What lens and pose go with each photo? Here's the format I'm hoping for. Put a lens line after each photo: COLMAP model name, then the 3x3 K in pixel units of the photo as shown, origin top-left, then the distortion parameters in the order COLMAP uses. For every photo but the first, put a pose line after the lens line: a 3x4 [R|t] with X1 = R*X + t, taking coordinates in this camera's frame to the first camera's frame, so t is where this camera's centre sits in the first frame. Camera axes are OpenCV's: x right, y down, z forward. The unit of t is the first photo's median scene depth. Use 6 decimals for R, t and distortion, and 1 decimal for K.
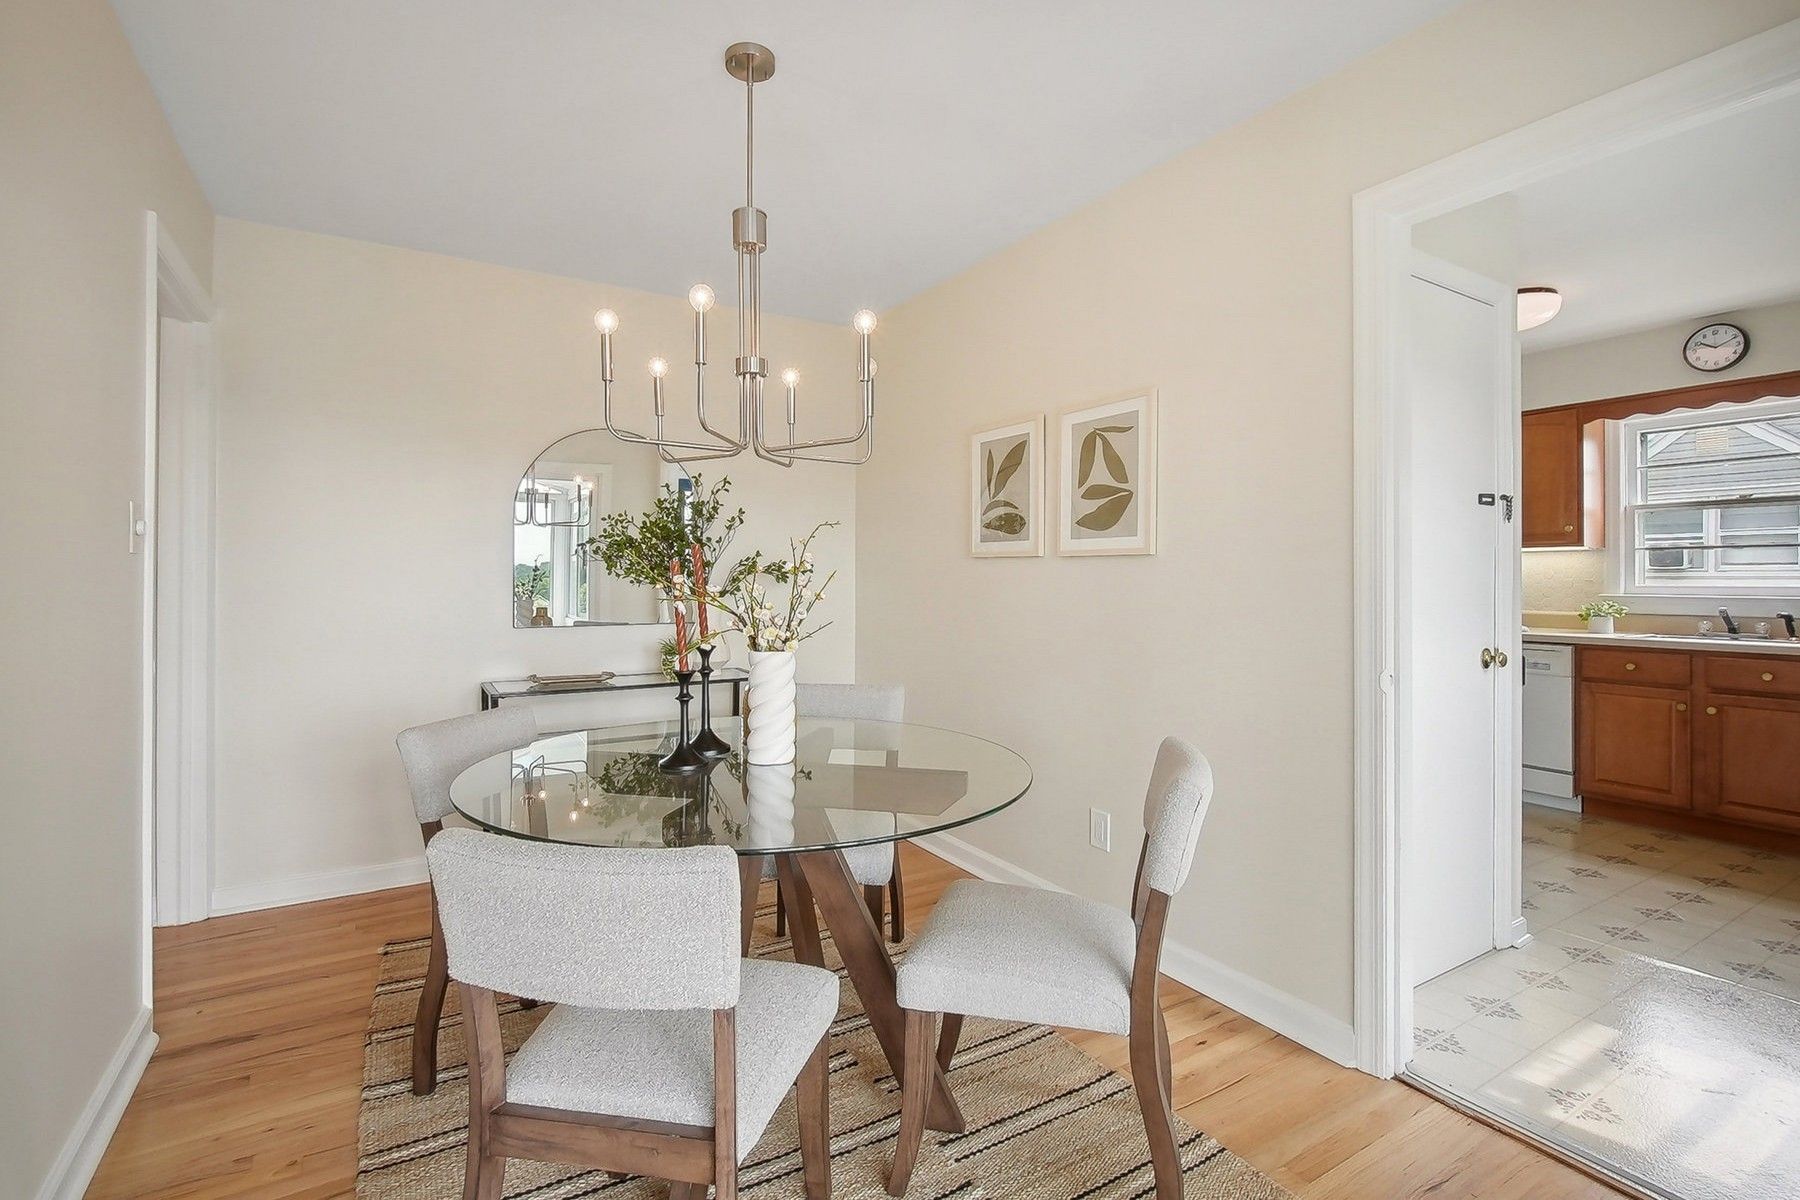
lens RADIAL K [[836.8, 0, 903.3], [0, 836.8, 576.3], [0, 0, 1]] dist [-0.017502, 0.010726]
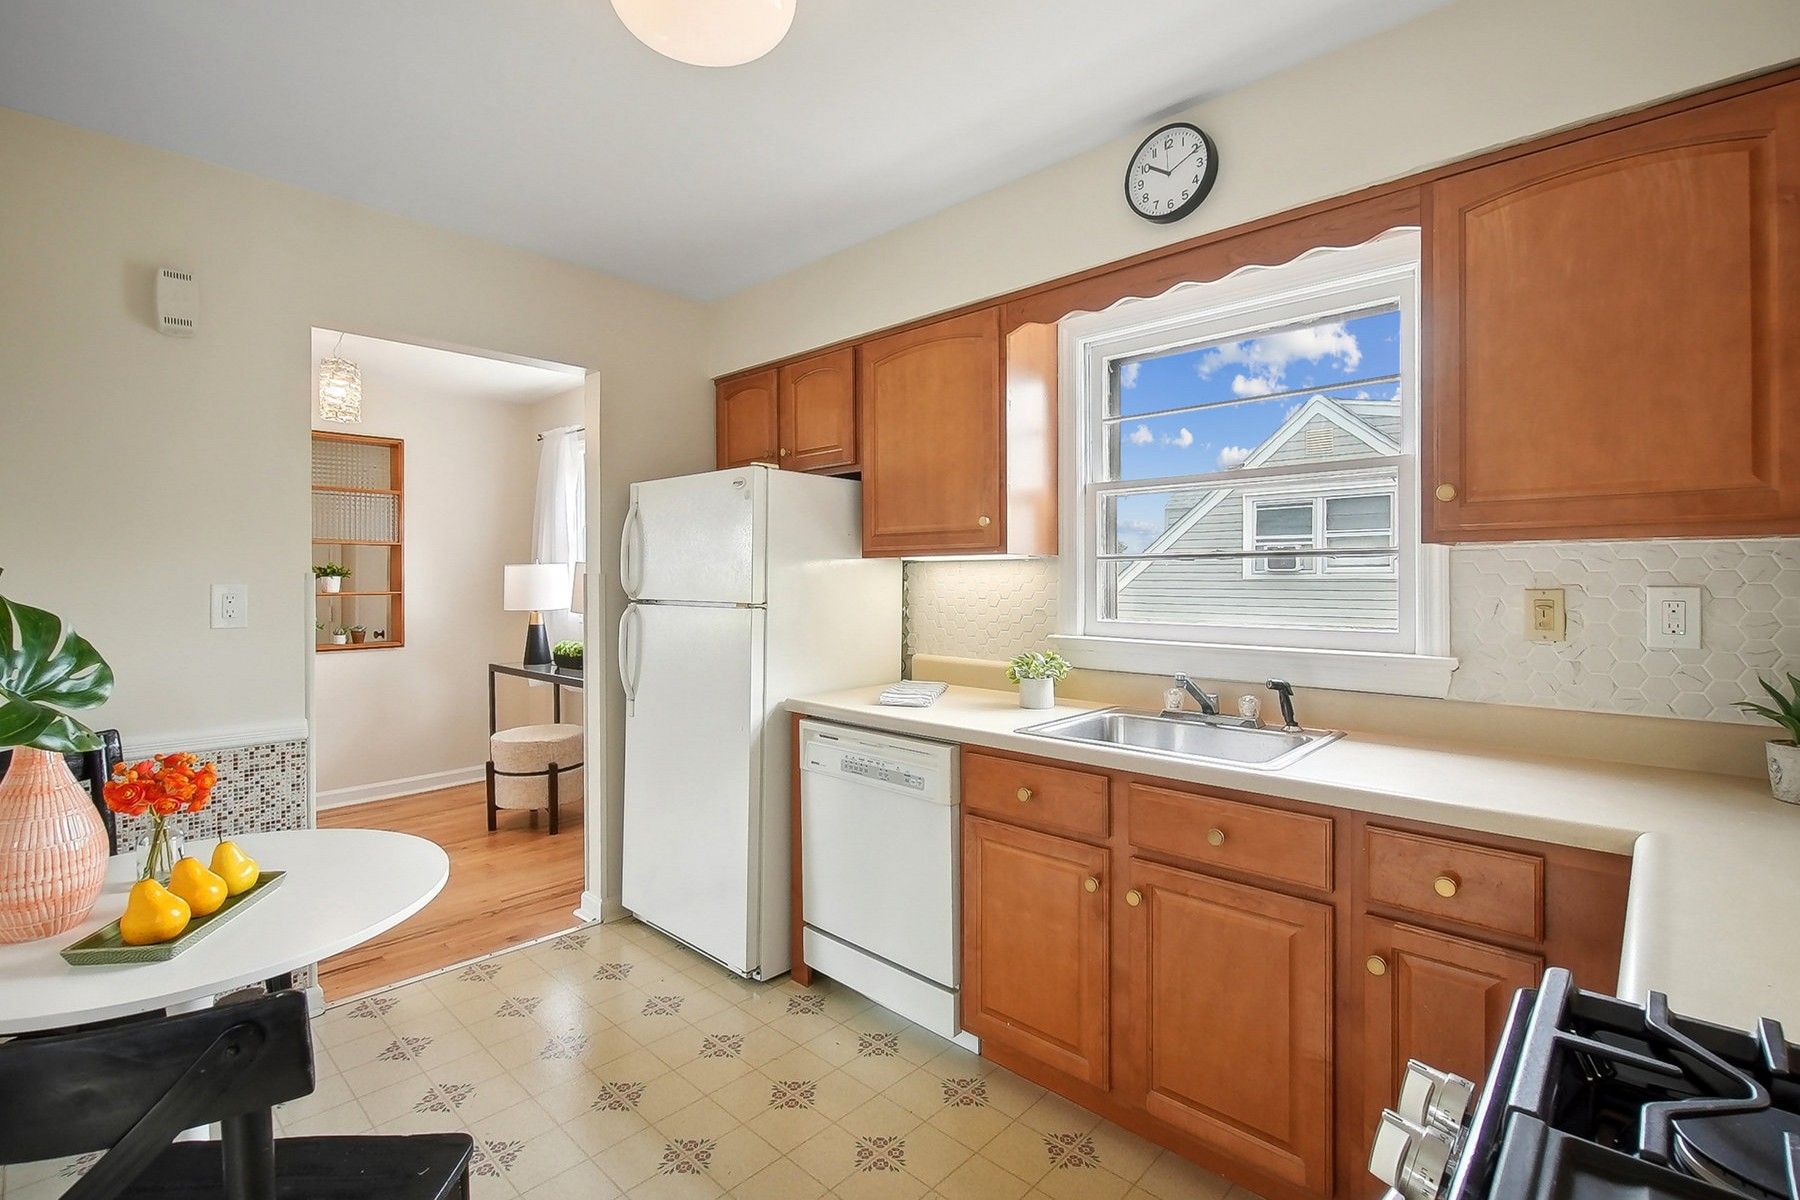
lens RADIAL K [[818.3, 0, 887.5], [0, 818.3, 585.8], [0, 0, 1]] dist [-0.001374, 0.000009]
pose [[0.968575, -0.010838, 0.248486, 0.666526], [0.007674, 0.999877, 0.013698, -0.024839], [-0.248604, -0.011361, 0.968539, 0.536904]]
